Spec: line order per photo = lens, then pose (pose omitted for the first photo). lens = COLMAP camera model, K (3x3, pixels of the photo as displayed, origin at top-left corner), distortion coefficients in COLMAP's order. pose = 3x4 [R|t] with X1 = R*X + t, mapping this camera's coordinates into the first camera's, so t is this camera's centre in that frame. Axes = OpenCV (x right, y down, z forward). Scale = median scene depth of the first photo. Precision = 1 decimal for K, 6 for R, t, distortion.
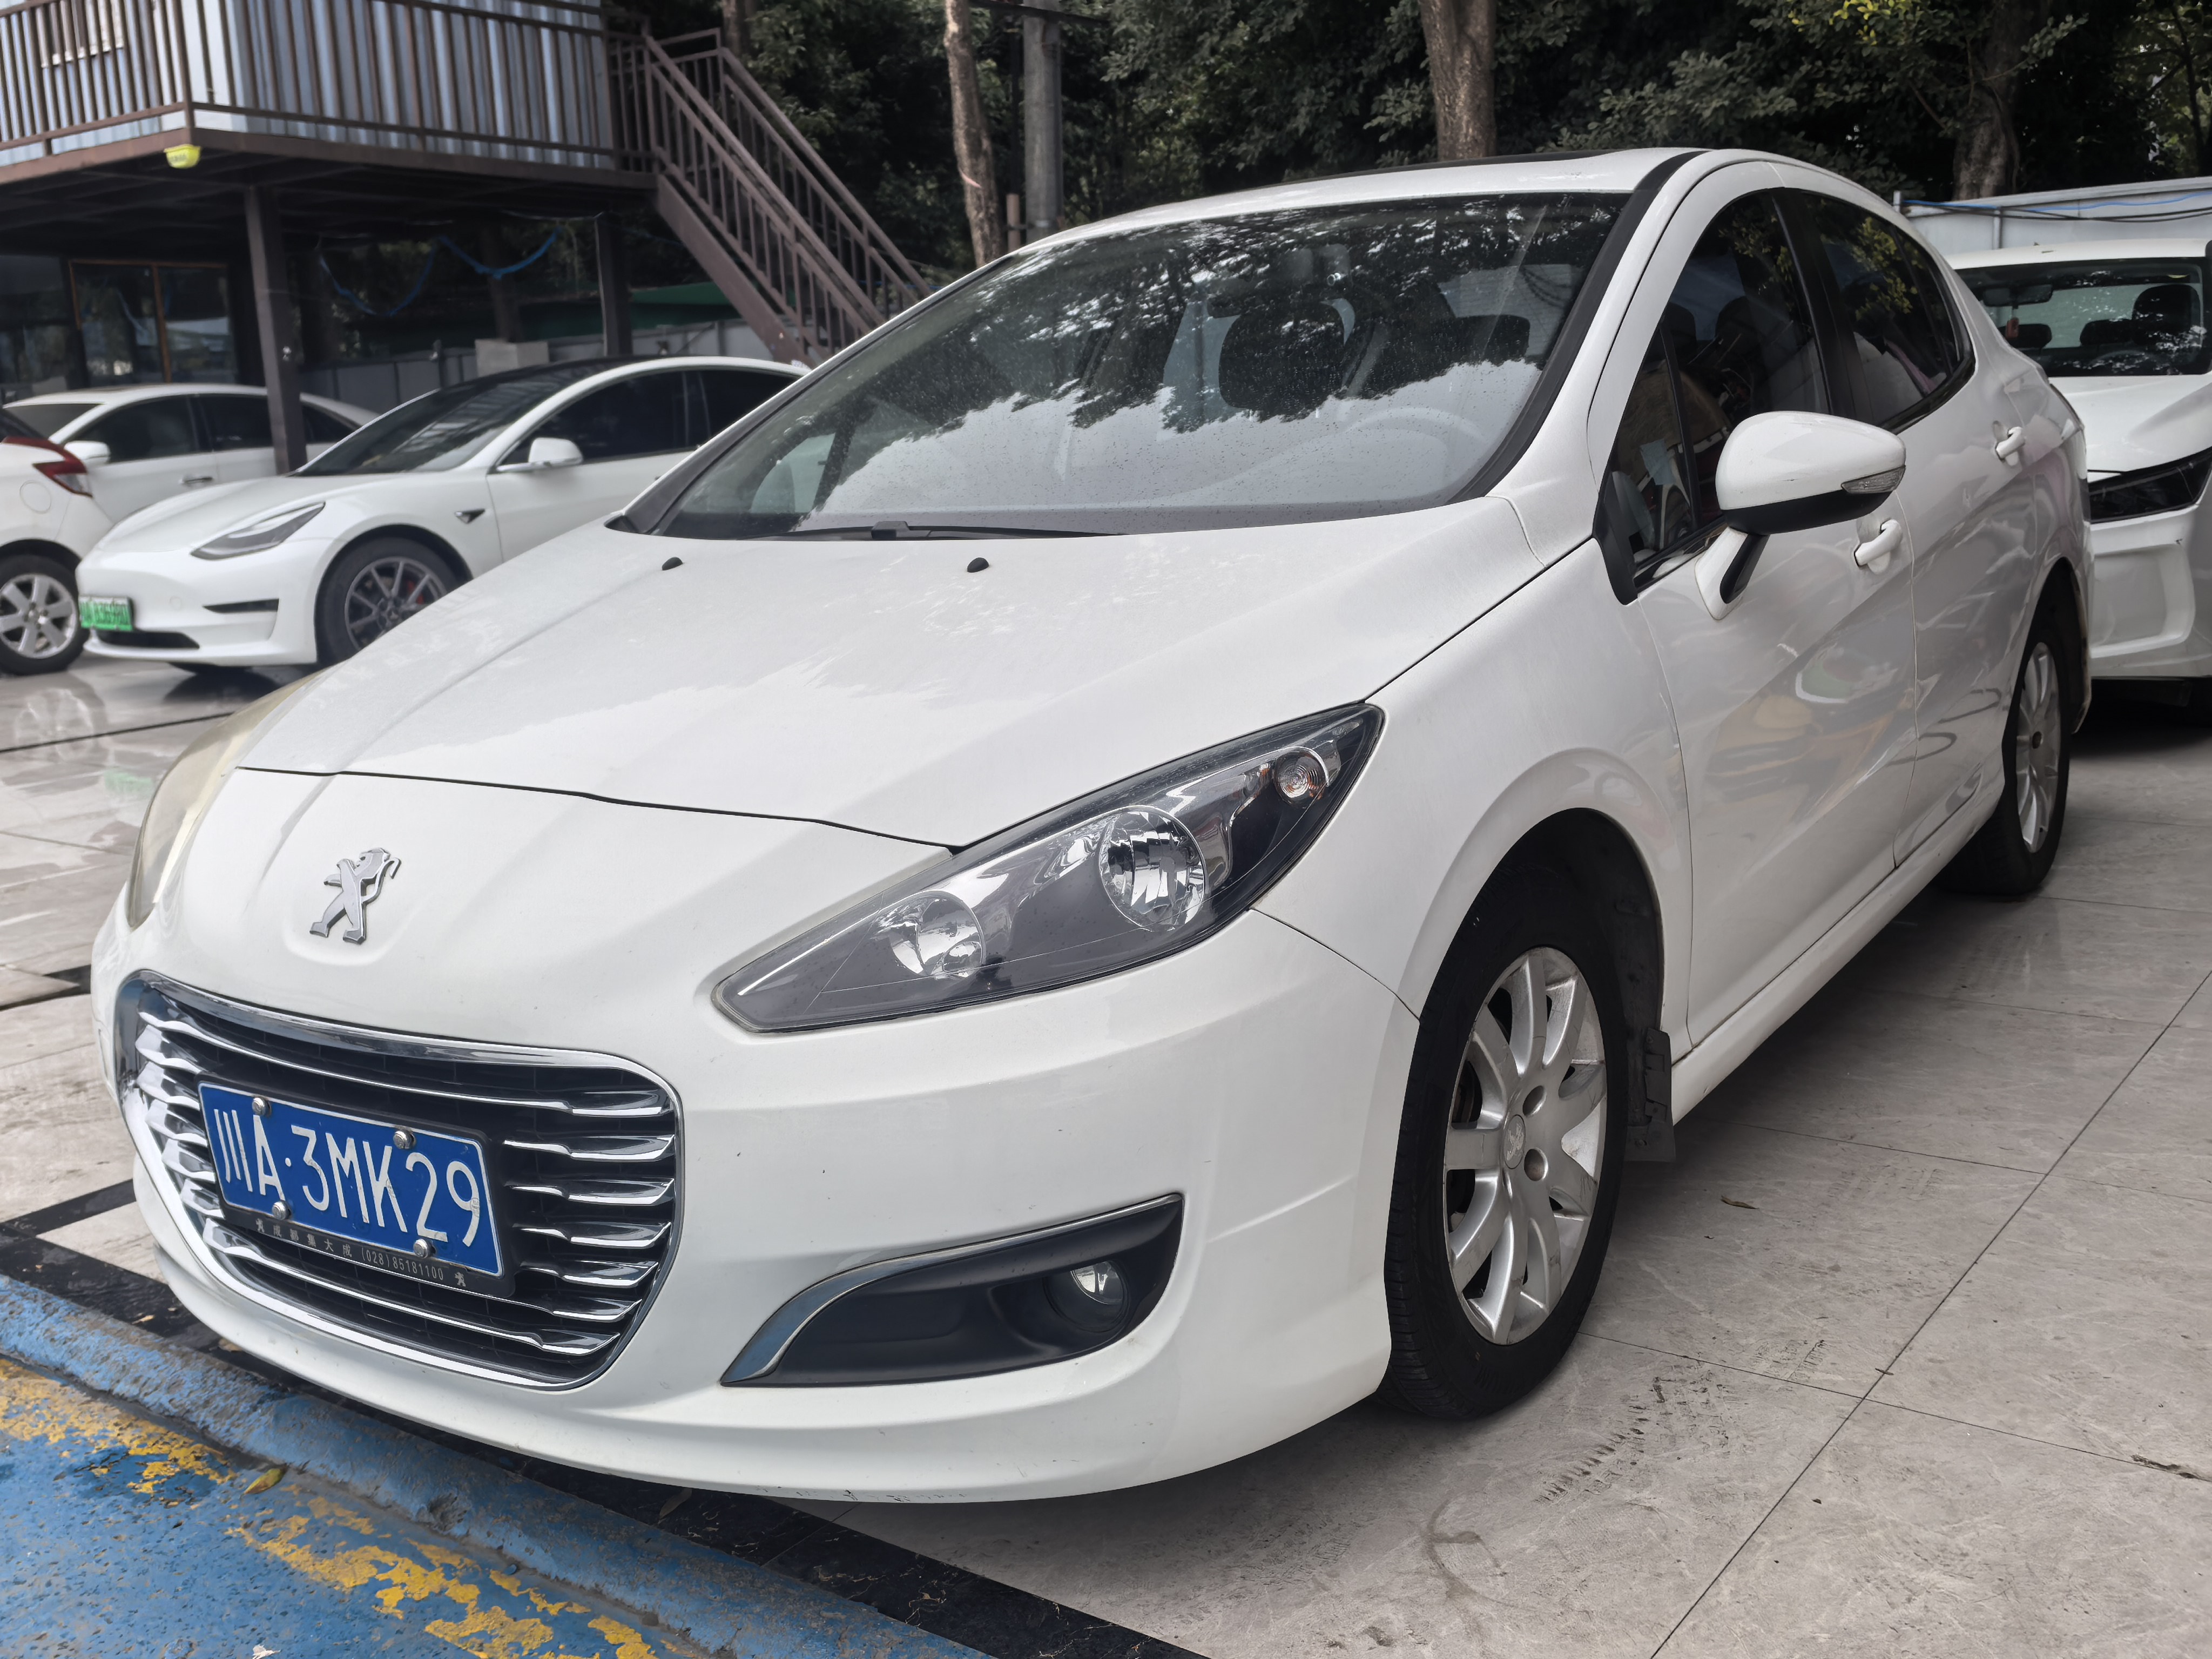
lens RADIAL K [[2076.4, 0, 1106.0], [0, 2076.4, 829.5], [0, 0, 1]] dist [0.045926, -0.031669]
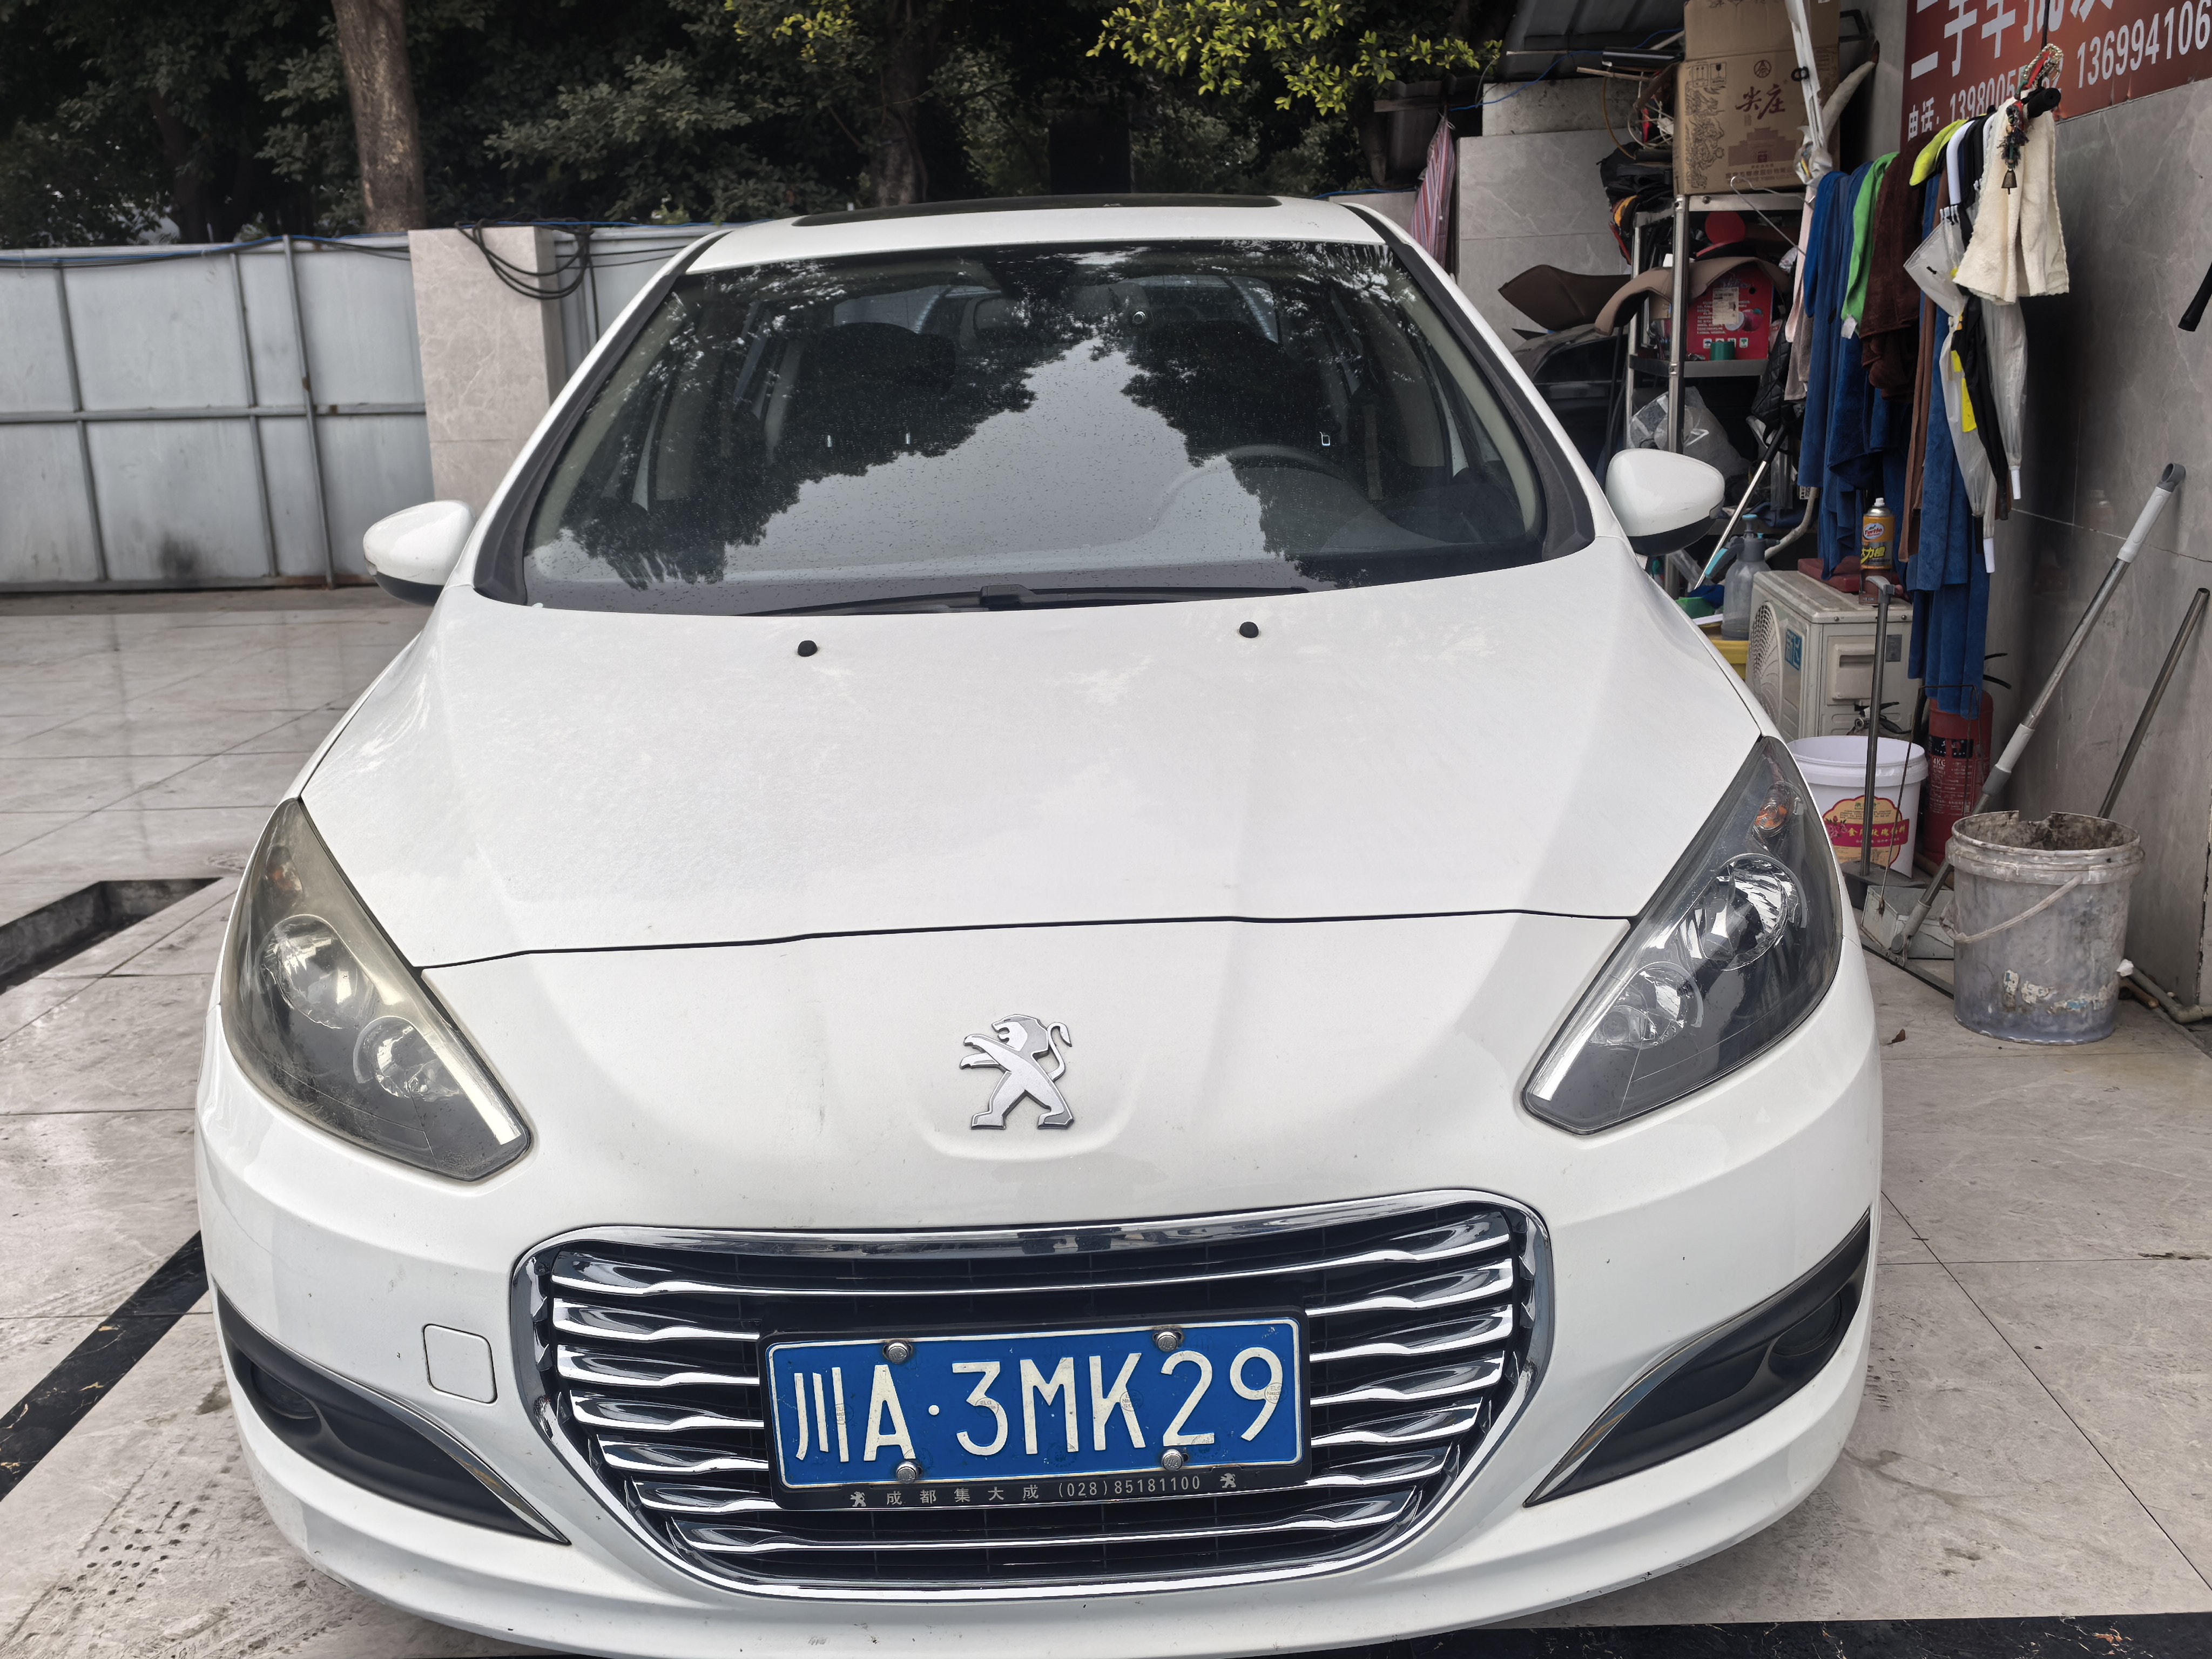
lens RADIAL K [[2085.2, 0, 1080.8], [0, 2085.2, 820.2], [0, 0, 1]] dist [0.061042, -0.080195]
pose [[0.826523, -0.115158, 0.550998, -0.748126], [0.113087, 0.992863, 0.037872, -0.094427], [-0.551427, 0.031009, 0.833647, 0.261144]]
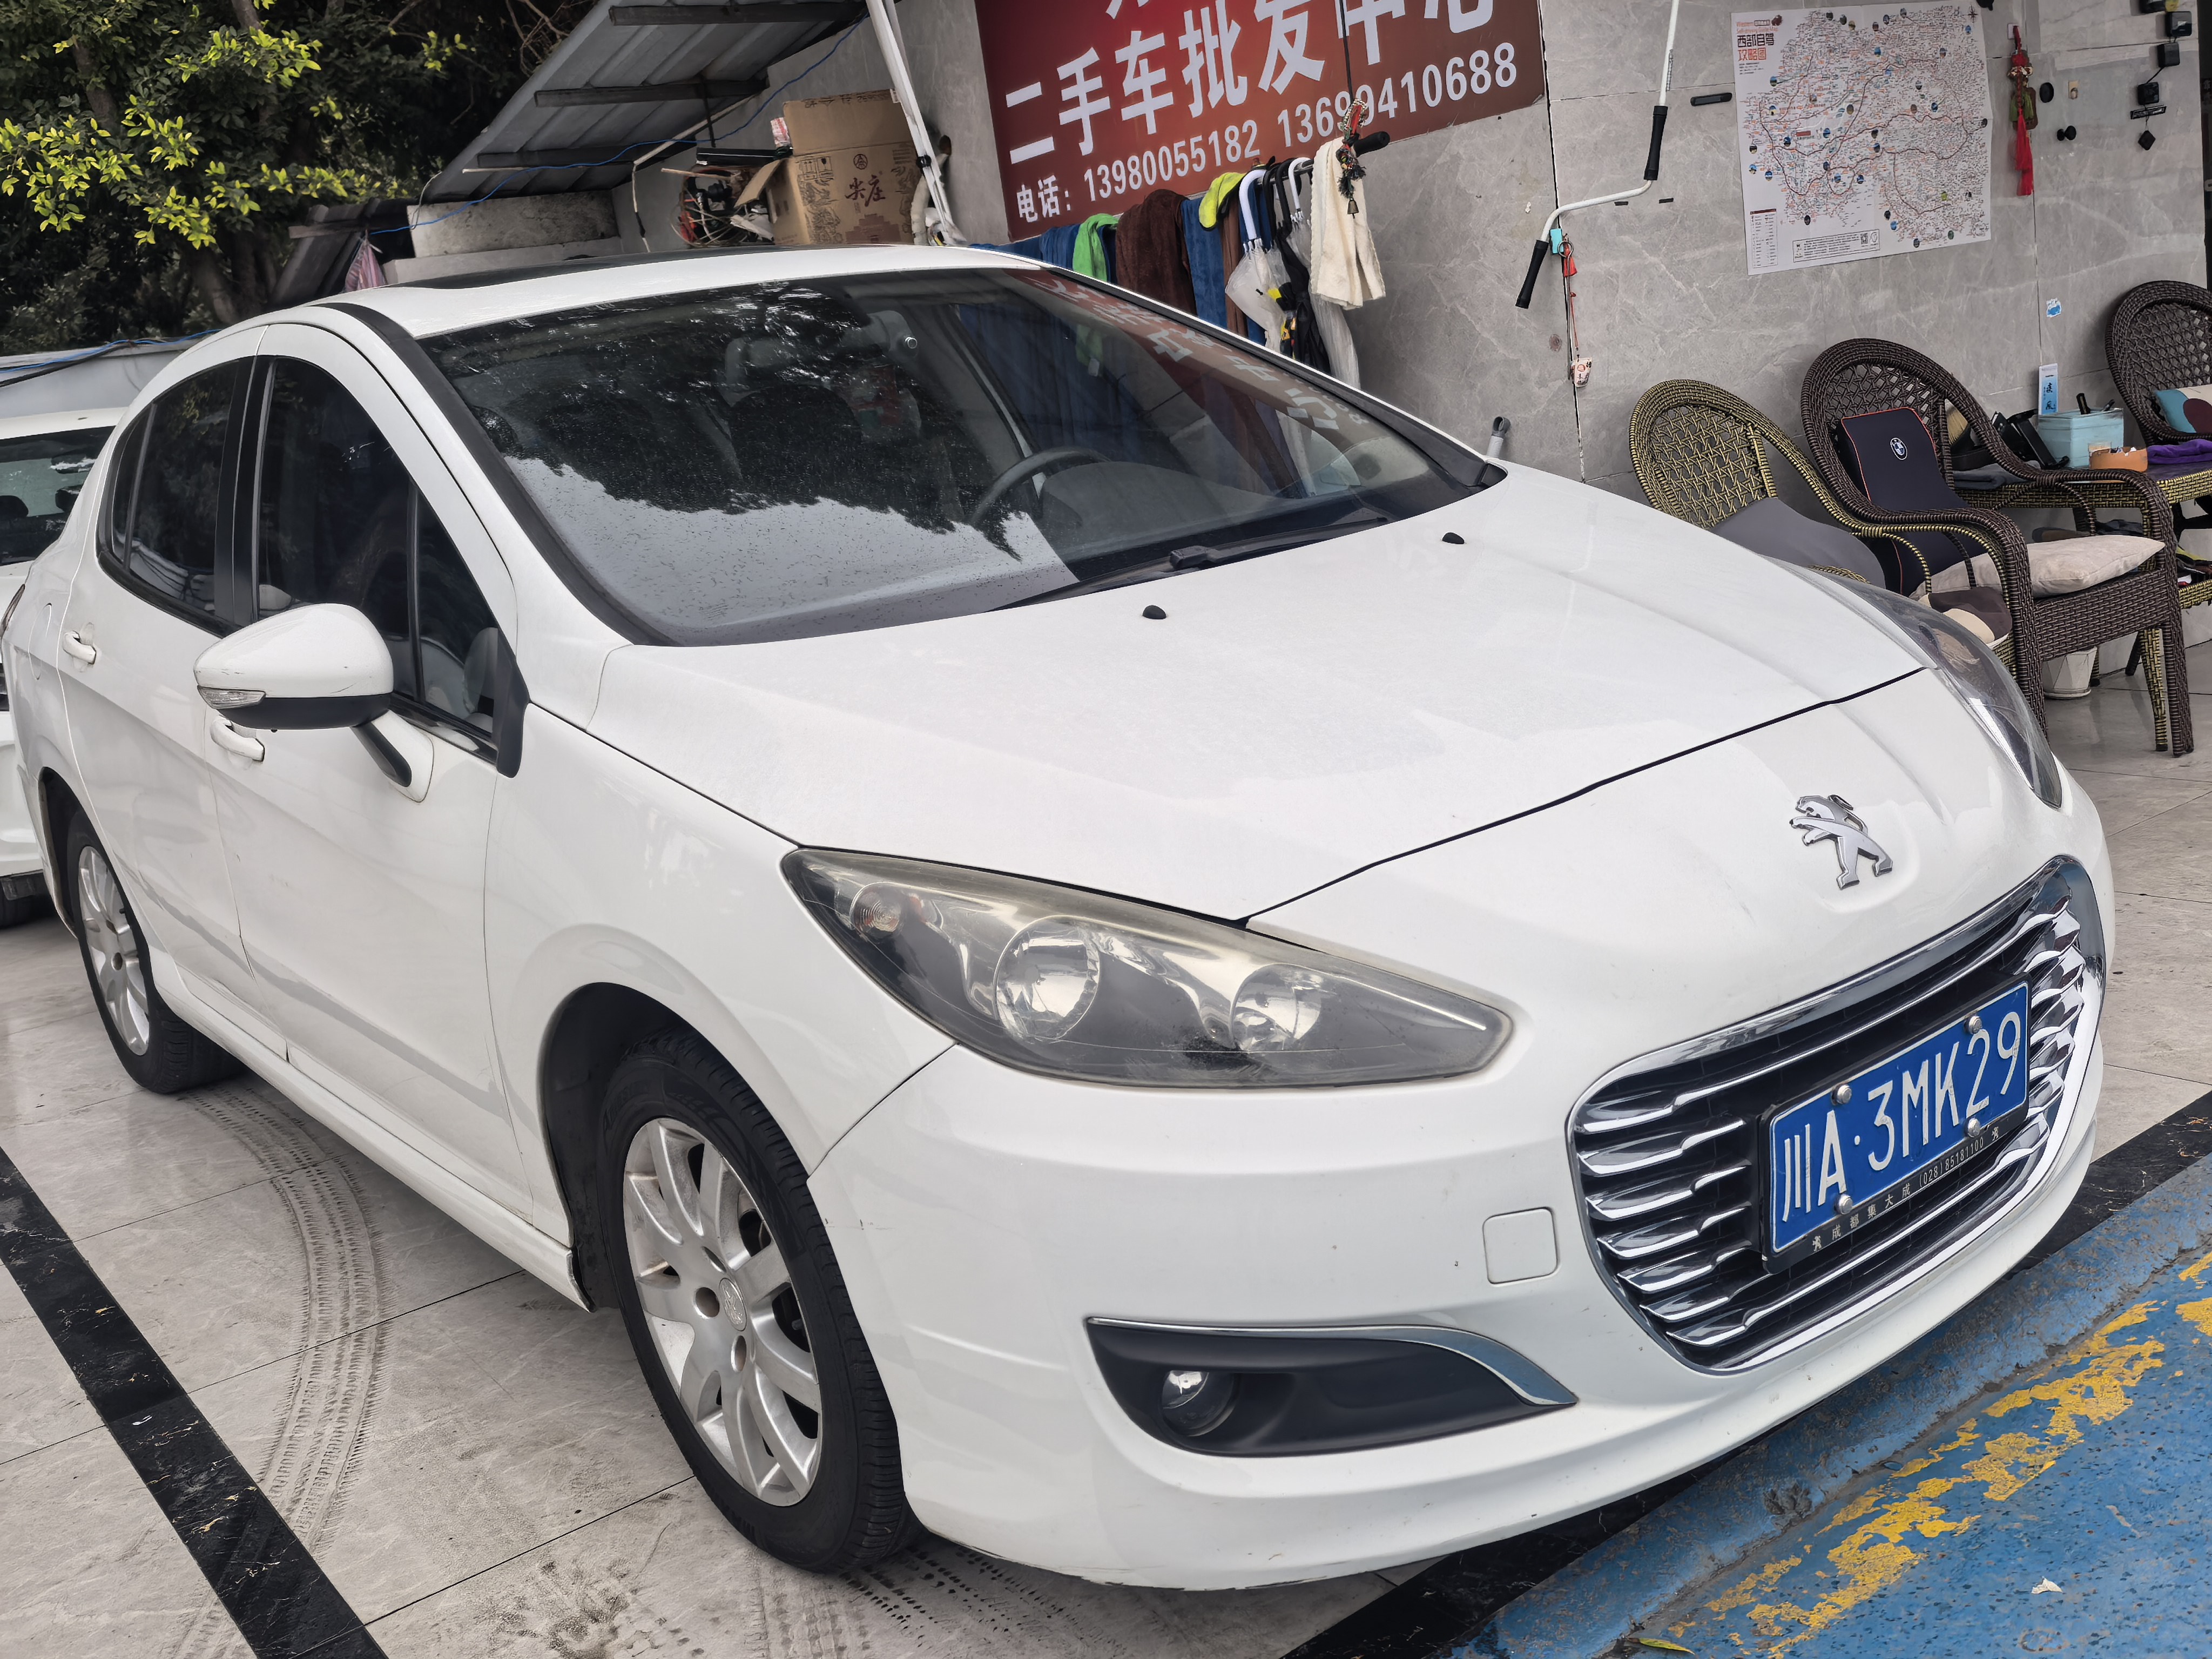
lens RADIAL K [[2076.4, 0, 1106.0], [0, 2076.4, 829.5], [0, 0, 1]] dist [0.045926, -0.031669]
pose [[0.317127, -0.209320, 0.924995, -1.302322], [0.306083, 0.945736, 0.109075, -0.175924], [-0.897632, 0.248534, 0.363988, 0.896295]]
